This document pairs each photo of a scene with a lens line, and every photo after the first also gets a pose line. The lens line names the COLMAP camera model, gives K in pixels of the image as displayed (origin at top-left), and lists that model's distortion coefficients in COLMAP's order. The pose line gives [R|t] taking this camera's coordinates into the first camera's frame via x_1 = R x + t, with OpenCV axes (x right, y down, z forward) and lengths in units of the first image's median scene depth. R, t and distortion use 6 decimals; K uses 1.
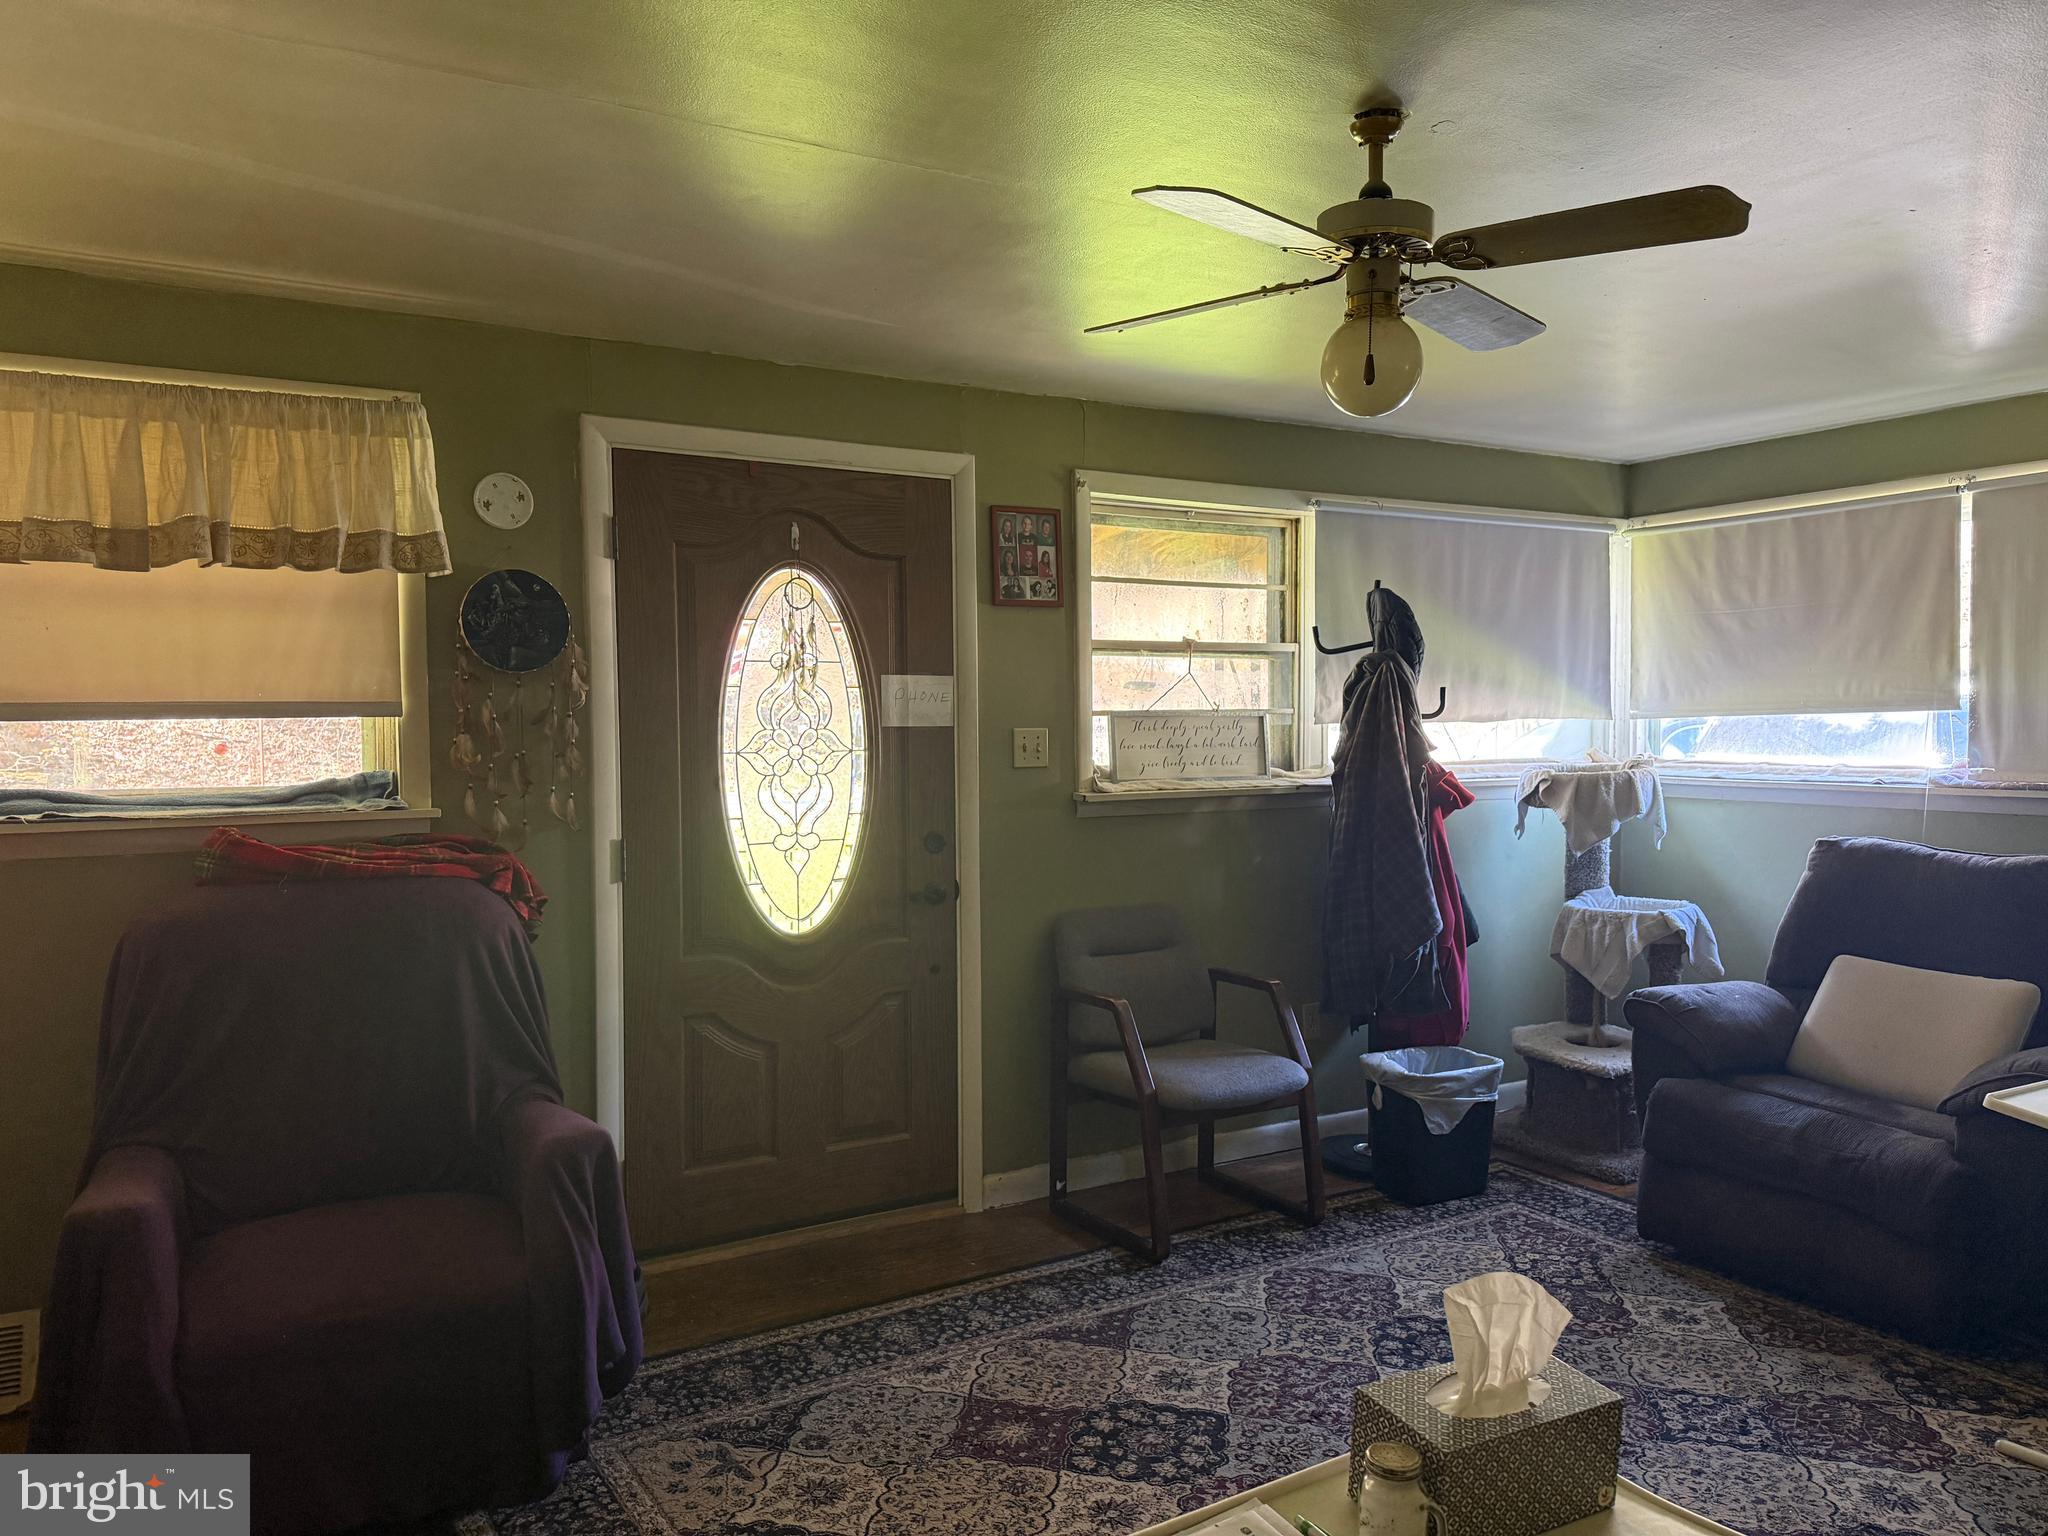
lens RADIAL K [[1440.2, 0, 1013.8], [0, 1440.2, 763.8], [0, 0, 1]] dist [0.096374, -0.114682]
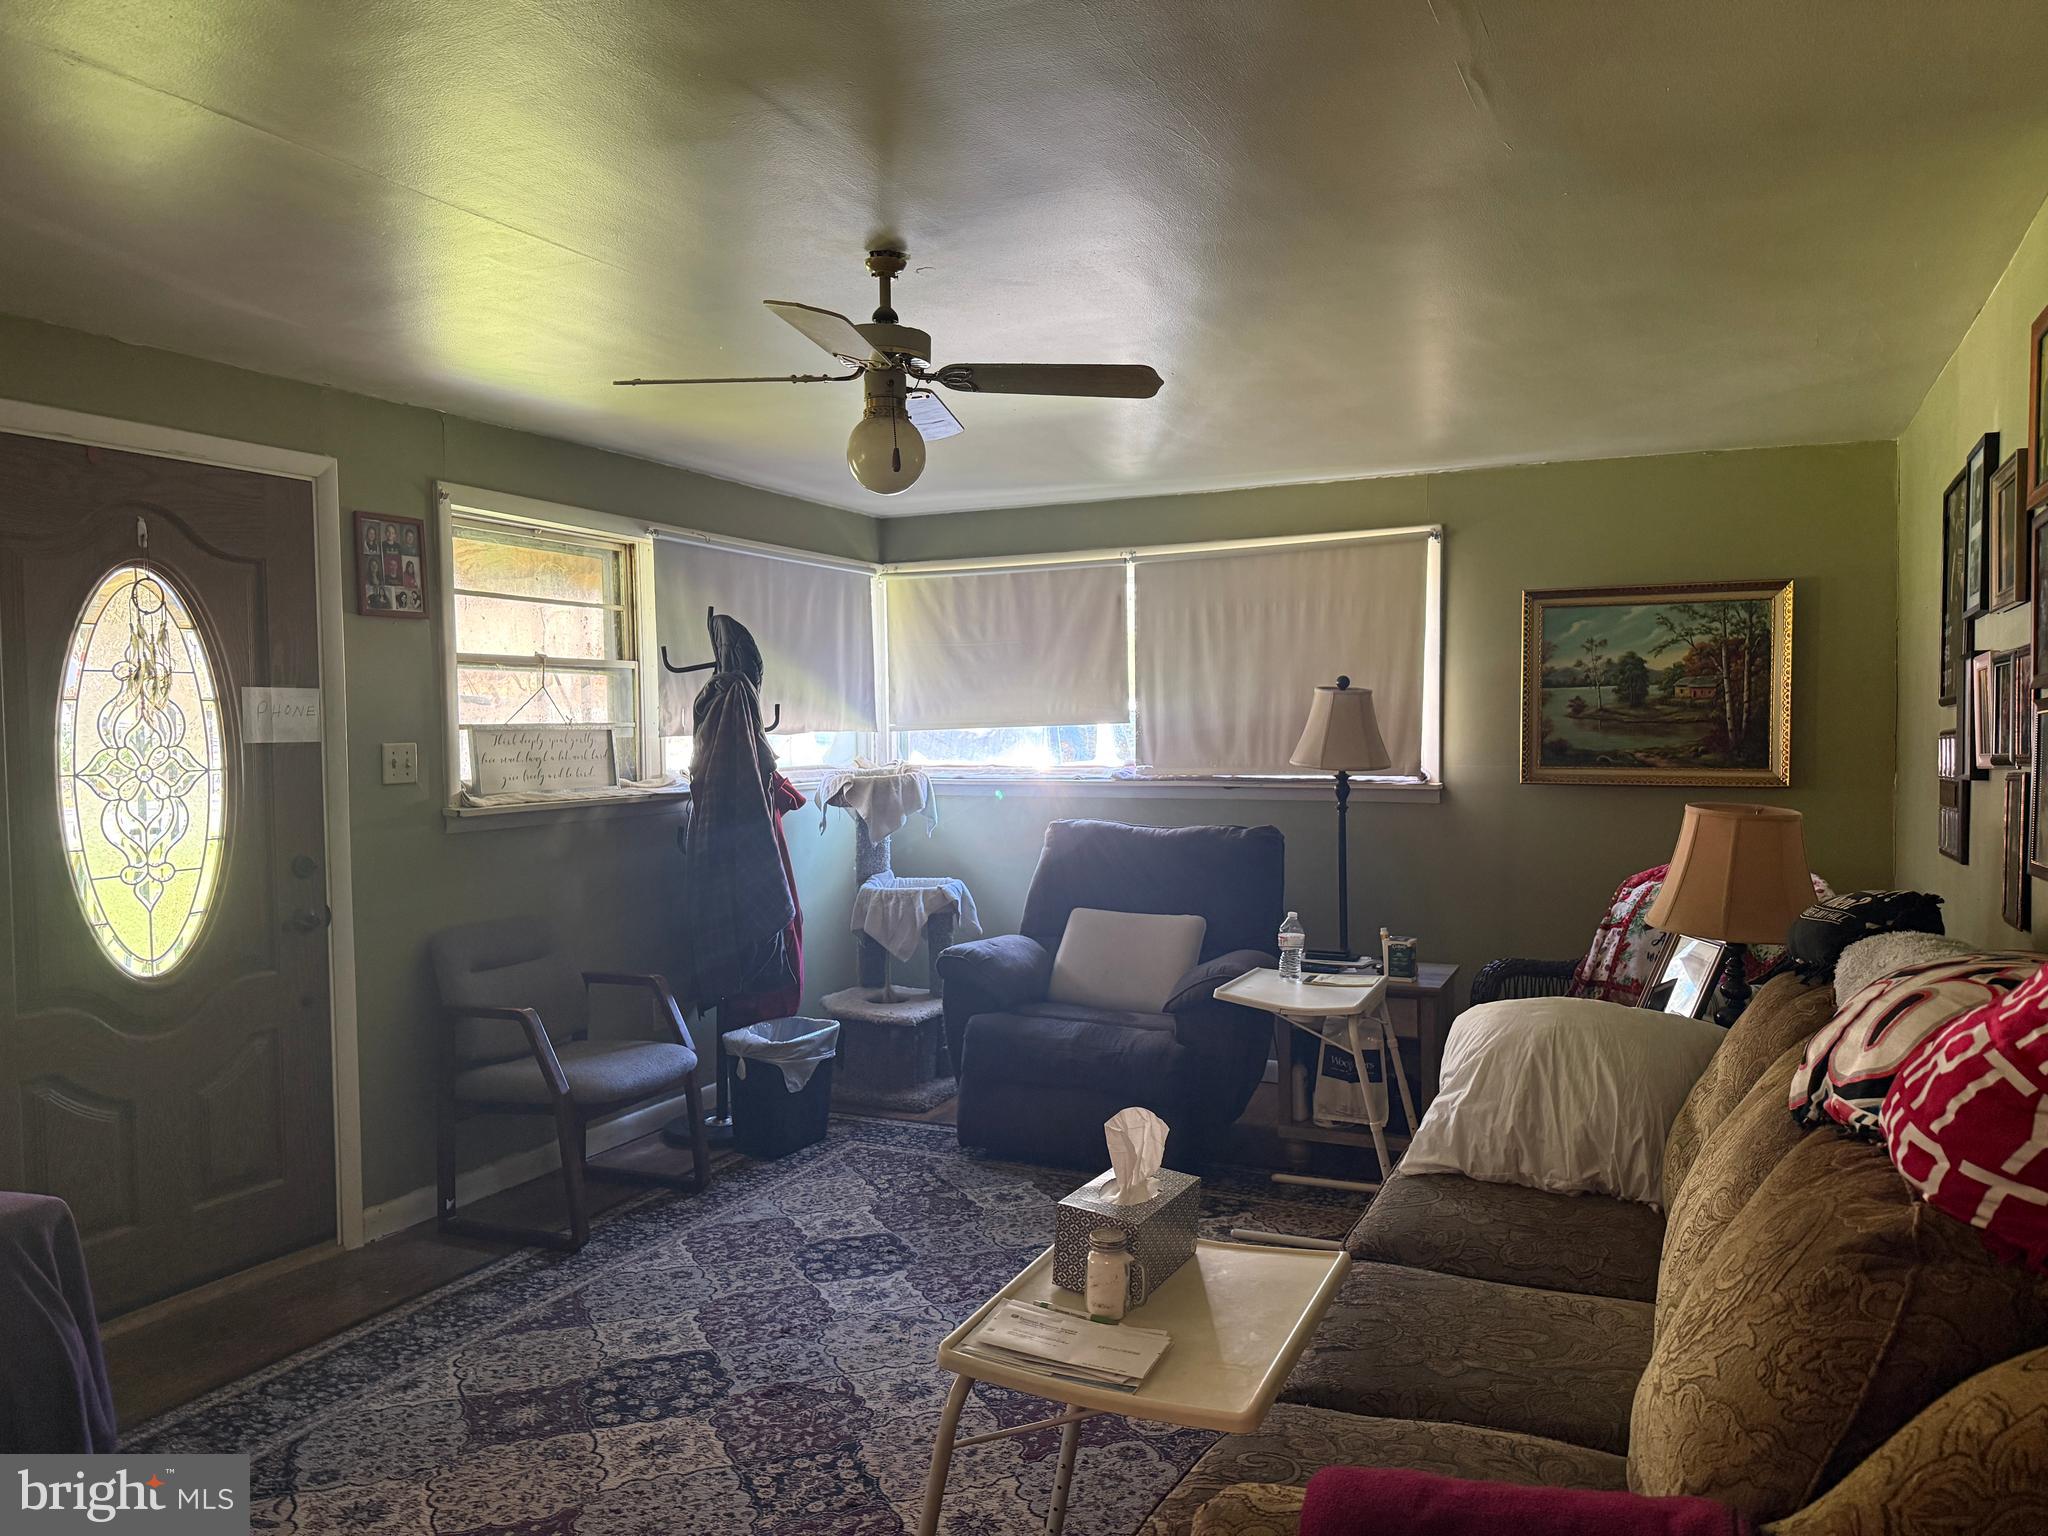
lens RADIAL K [[1440.2, 0, 1022.0], [0, 1440.2, 759.4], [0, 0, 1]] dist [0.096374, -0.114682]
pose [[0.830079, -0.016694, 0.557396, -0.198788], [0.022694, 0.999735, -0.003853, -0.000405], [-0.557184, 0.015848, 0.830238, -0.055254]]
